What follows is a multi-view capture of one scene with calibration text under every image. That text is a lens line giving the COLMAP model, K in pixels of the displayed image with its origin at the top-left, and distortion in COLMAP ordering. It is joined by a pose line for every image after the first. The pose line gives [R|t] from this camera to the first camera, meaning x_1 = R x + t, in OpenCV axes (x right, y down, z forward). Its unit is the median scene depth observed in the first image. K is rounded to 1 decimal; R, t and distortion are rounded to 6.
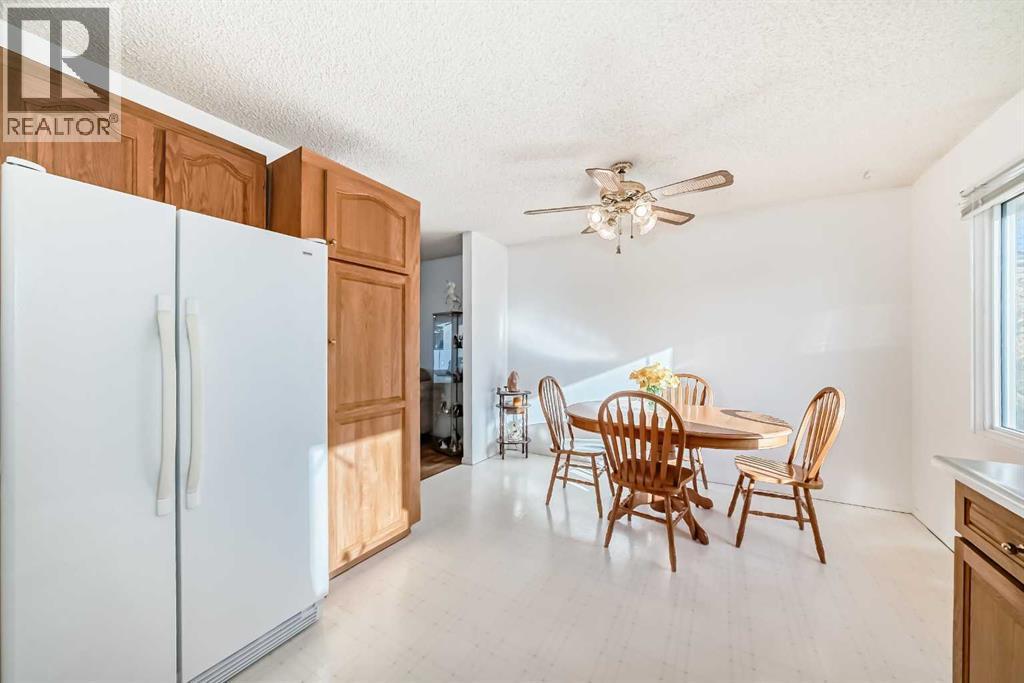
lens RADIAL K [[362.0, 0, 513.0], [0, 362.0, 347.8], [0, 0, 1]] dist [-0.023090, 0.006234]
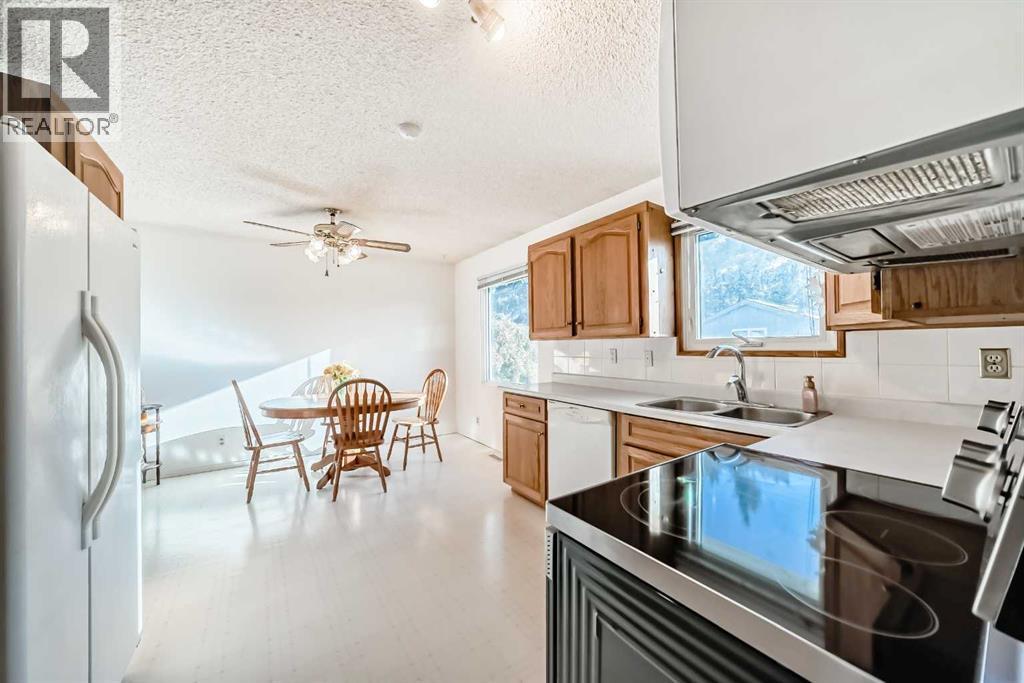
lens RADIAL K [[362.0, 0, 513.0], [0, 362.0, 347.8], [0, 0, 1]] dist [-0.023090, 0.006234]
pose [[0.421183, -0.008375, 0.906937, -0.664059], [0.013481, 0.999905, 0.002973, -0.000773], [-0.906876, 0.010974, 0.421255, -0.152777]]
